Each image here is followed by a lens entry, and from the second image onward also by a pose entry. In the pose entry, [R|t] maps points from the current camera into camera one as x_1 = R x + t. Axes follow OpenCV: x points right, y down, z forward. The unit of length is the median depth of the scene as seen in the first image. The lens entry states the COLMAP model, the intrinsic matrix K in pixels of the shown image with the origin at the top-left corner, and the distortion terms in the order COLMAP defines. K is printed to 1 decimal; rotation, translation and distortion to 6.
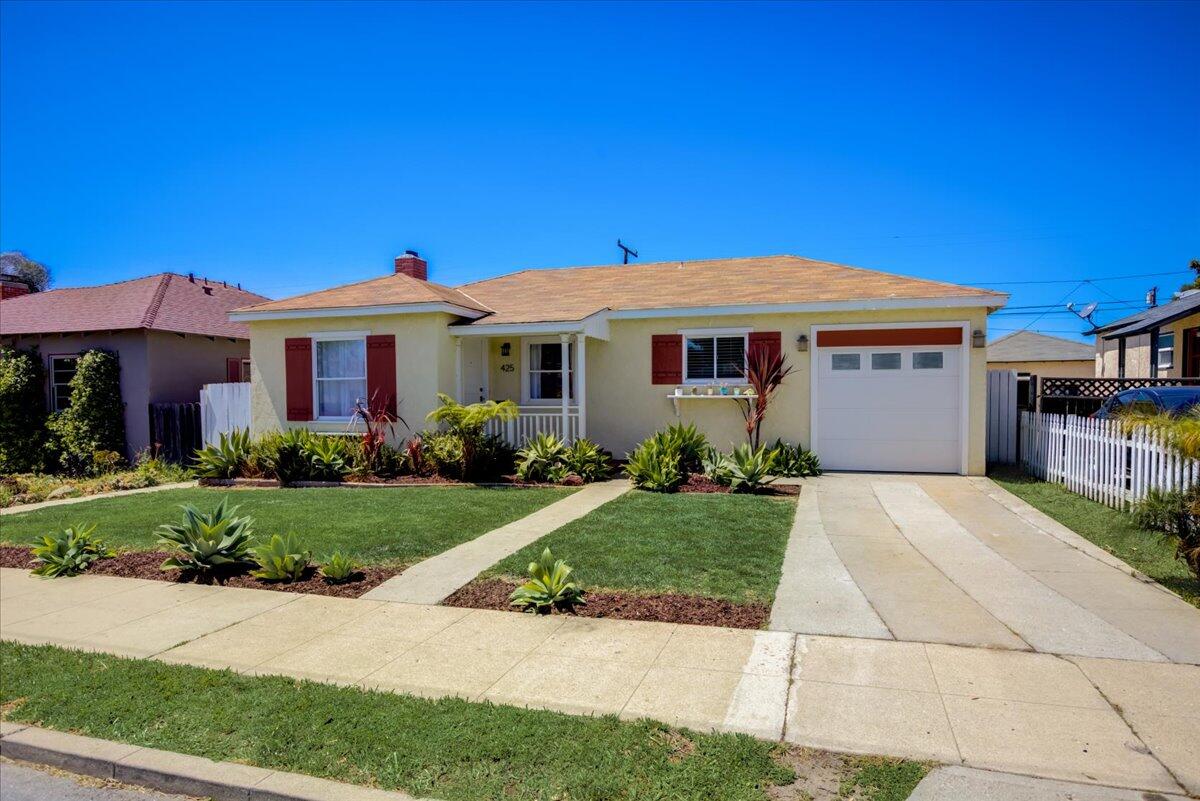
lens RADIAL K [[740.0, 0, 599.4], [0, 740.0, 421.8], [0, 0, 1]] dist [-0.008850, 0.000591]
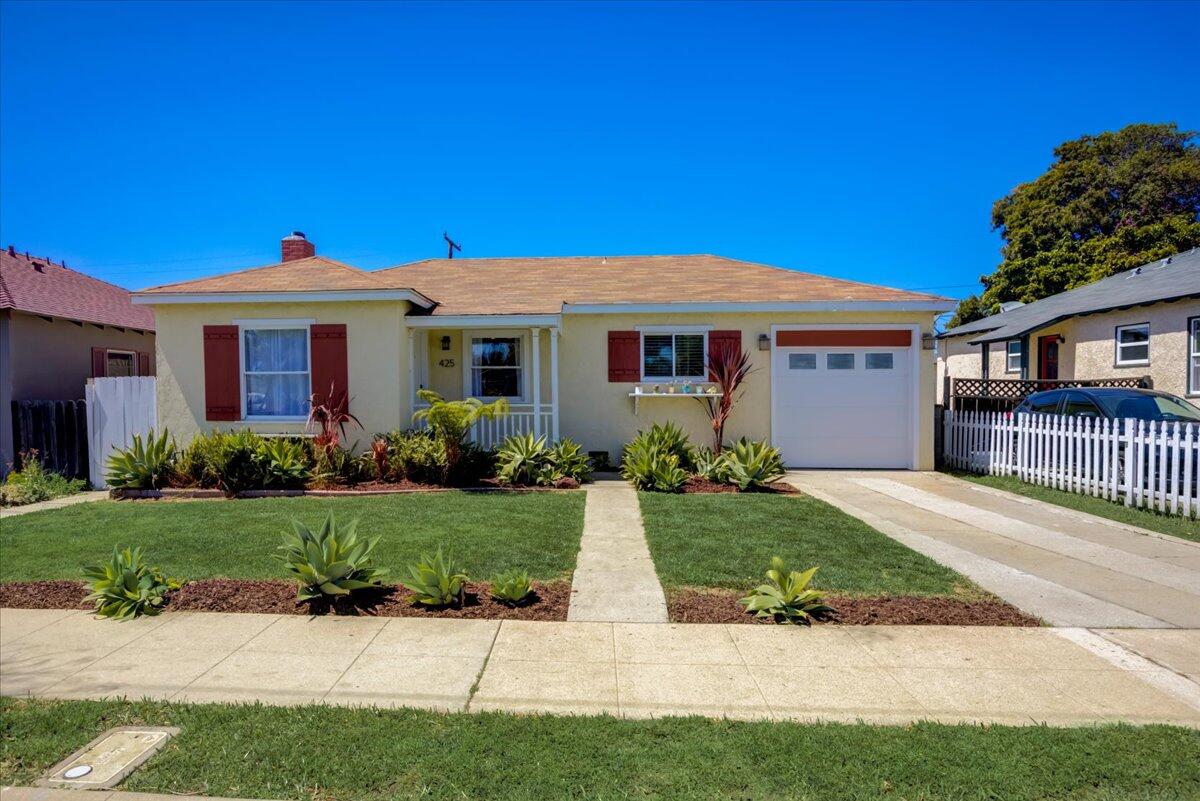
lens RADIAL K [[760.5, 0, 516.2], [0, 760.5, 415.8], [0, 0, 1]] dist [-0.008897, 0.000923]
pose [[0.977068, -0.001625, 0.212922, -0.271365], [0.003522, 0.999957, -0.008531, 0.001499], [-0.212899, 0.009086, 0.977032, 0.060158]]
